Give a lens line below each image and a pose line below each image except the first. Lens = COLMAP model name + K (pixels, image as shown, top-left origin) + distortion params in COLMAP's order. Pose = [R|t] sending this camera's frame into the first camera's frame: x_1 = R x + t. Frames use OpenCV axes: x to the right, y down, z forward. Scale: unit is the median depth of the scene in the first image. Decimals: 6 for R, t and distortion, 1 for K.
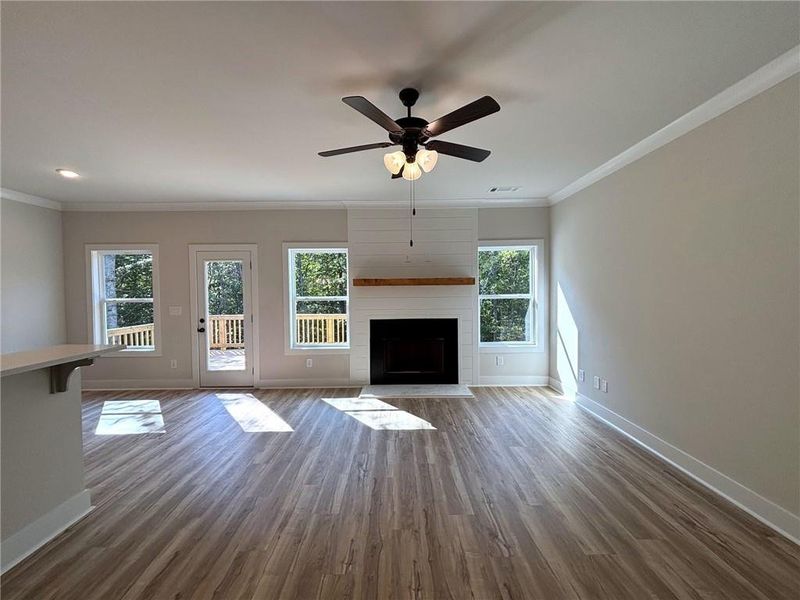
lens RADIAL K [[323.6, 0, 397.8], [0, 323.6, 300.3], [0, 0, 1]] dist [0.002408, 0.000309]
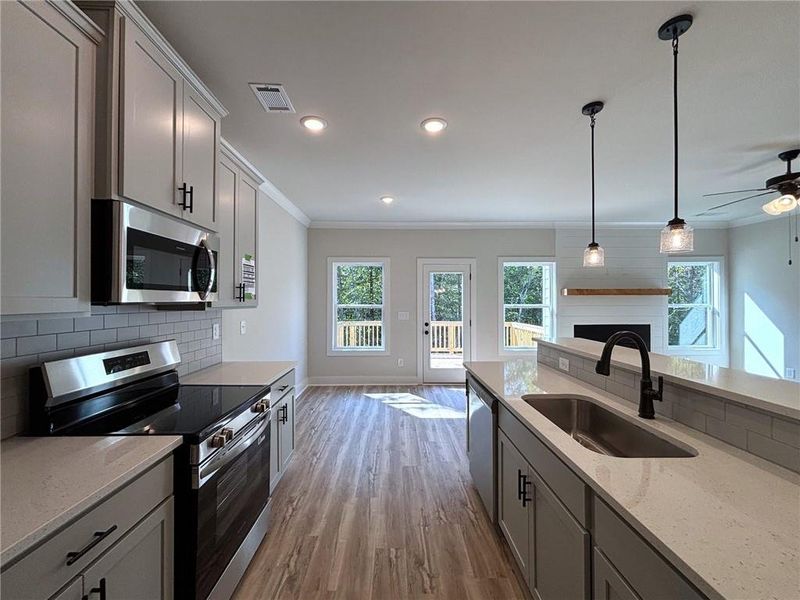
lens RADIAL K [[323.6, 0, 397.8], [0, 323.6, 300.3], [0, 0, 1]] dist [0.002408, 0.000309]
pose [[0.999929, 0.009075, 0.007715, -0.800363], [-0.008853, 0.999557, -0.028426, 0.012752], [-0.007969, 0.028356, 0.999566, -0.156832]]
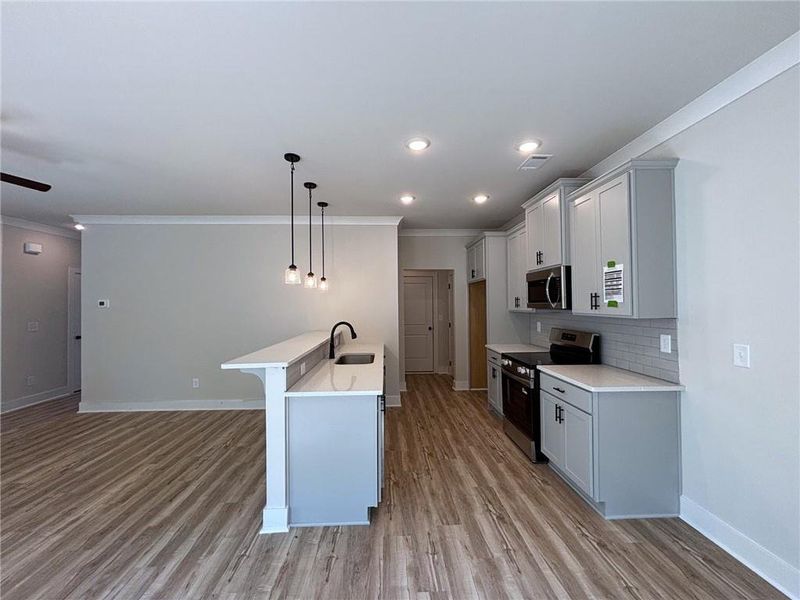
lens RADIAL K [[323.6, 0, 397.8], [0, 323.6, 300.3], [0, 0, 1]] dist [0.002408, 0.000309]
pose [[-0.999187, 0.015747, -0.037116, -0.670291], [0.015194, 0.999770, 0.015140, -0.030794], [0.037346, 0.014564, -0.999196, 1.001476]]
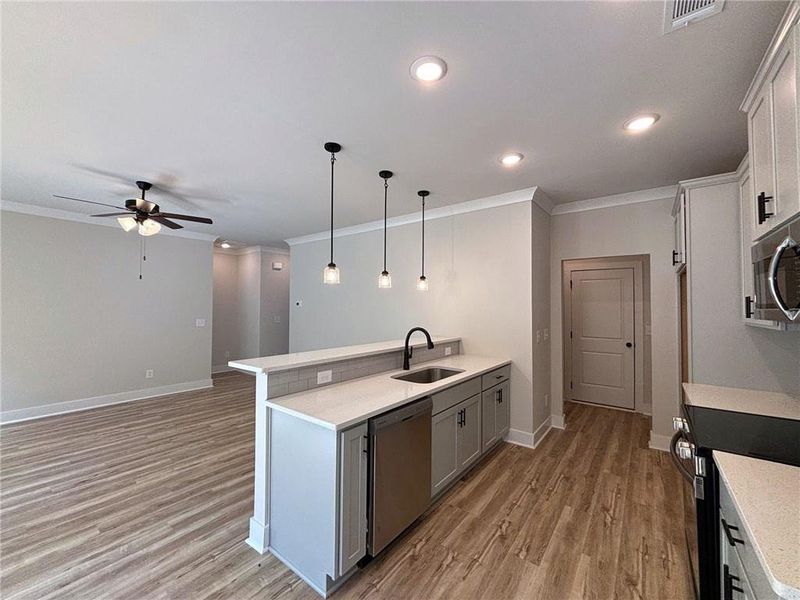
lens RADIAL K [[323.6, 0, 397.8], [0, 323.6, 300.3], [0, 0, 1]] dist [0.002408, 0.000309]
pose [[-0.789717, 0.014767, 0.613293, -0.946280], [0.015286, 0.999874, -0.004392, -0.021774], [-0.613280, 0.005907, -0.789843, 0.746311]]
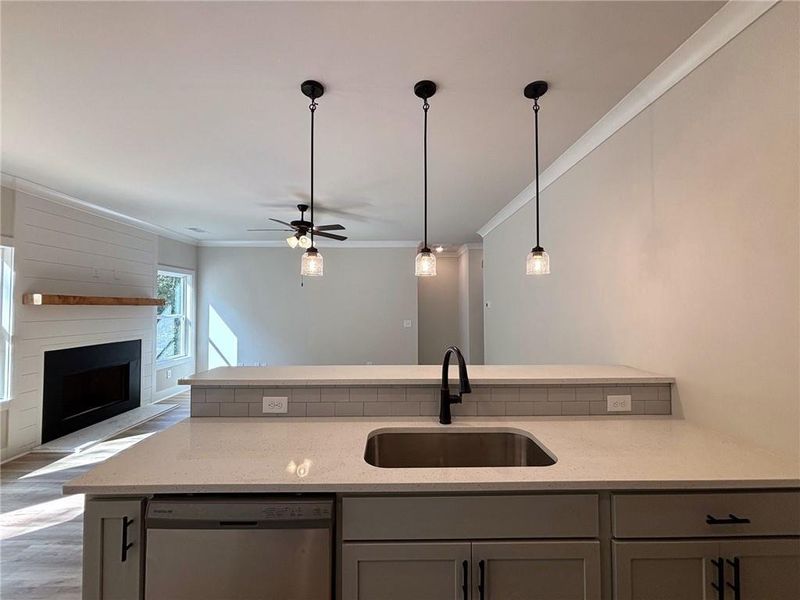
lens RADIAL K [[332.8, 0, 392.9], [0, 332.8, 297.4], [0, 0, 1]] dist [0.009580, -0.000181]
pose [[0.008356, 0.043249, 0.999029, -0.926709], [0.028637, 0.998644, -0.043471, -0.006131], [-0.999555, 0.028972, 0.007106, 0.241681]]
